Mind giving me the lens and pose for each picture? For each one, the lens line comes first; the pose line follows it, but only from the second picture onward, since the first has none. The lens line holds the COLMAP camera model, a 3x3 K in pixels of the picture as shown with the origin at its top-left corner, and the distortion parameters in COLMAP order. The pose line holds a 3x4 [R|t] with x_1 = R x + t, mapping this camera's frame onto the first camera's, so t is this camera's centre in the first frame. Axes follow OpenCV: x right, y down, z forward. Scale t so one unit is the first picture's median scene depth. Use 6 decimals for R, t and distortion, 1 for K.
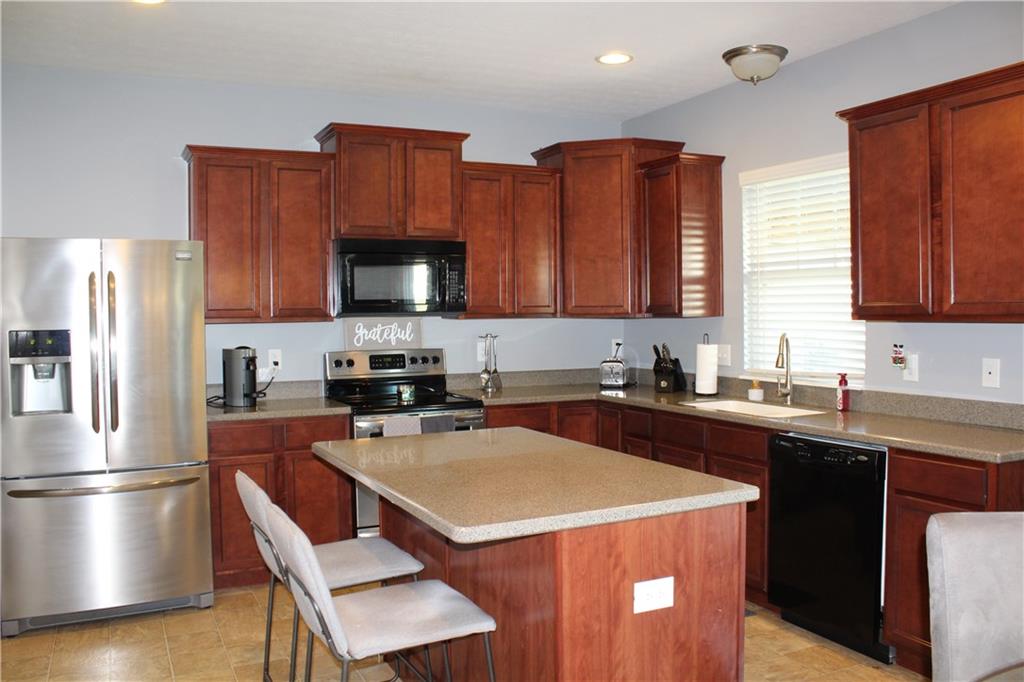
lens RADIAL K [[852.0, 0, 506.3], [0, 852.0, 328.1], [0, 0, 1]] dist [-0.169580, 0.149438]
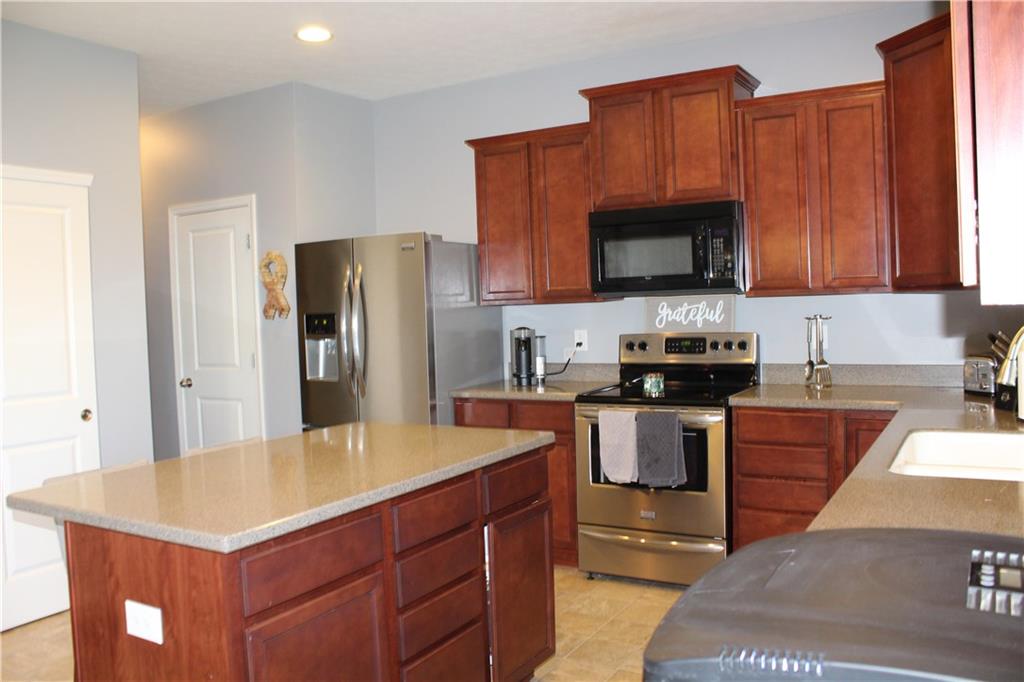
lens RADIAL K [[852.0, 0, 506.3], [0, 852.0, 328.1], [0, 0, 1]] dist [-0.169580, 0.149438]
pose [[0.547003, 0.017752, -0.836942, 0.517697], [0.012926, 0.999477, 0.029648, -0.007498], [0.837031, -0.027036, 0.546487, 0.395480]]
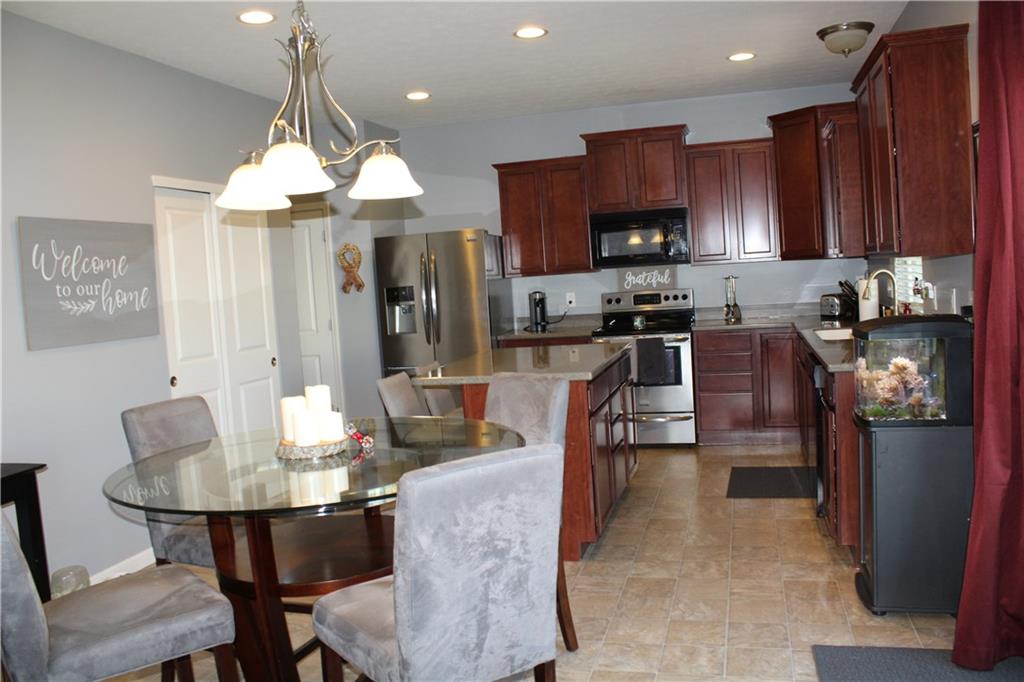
lens RADIAL K [[852.0, 0, 506.3], [0, 852.0, 328.1], [0, 0, 1]] dist [-0.169580, 0.149438]
pose [[0.741196, 0.005035, -0.671269, 0.646039], [0.044647, 0.997388, 0.056780, -0.001785], [0.669802, -0.072055, 0.739035, -0.171494]]
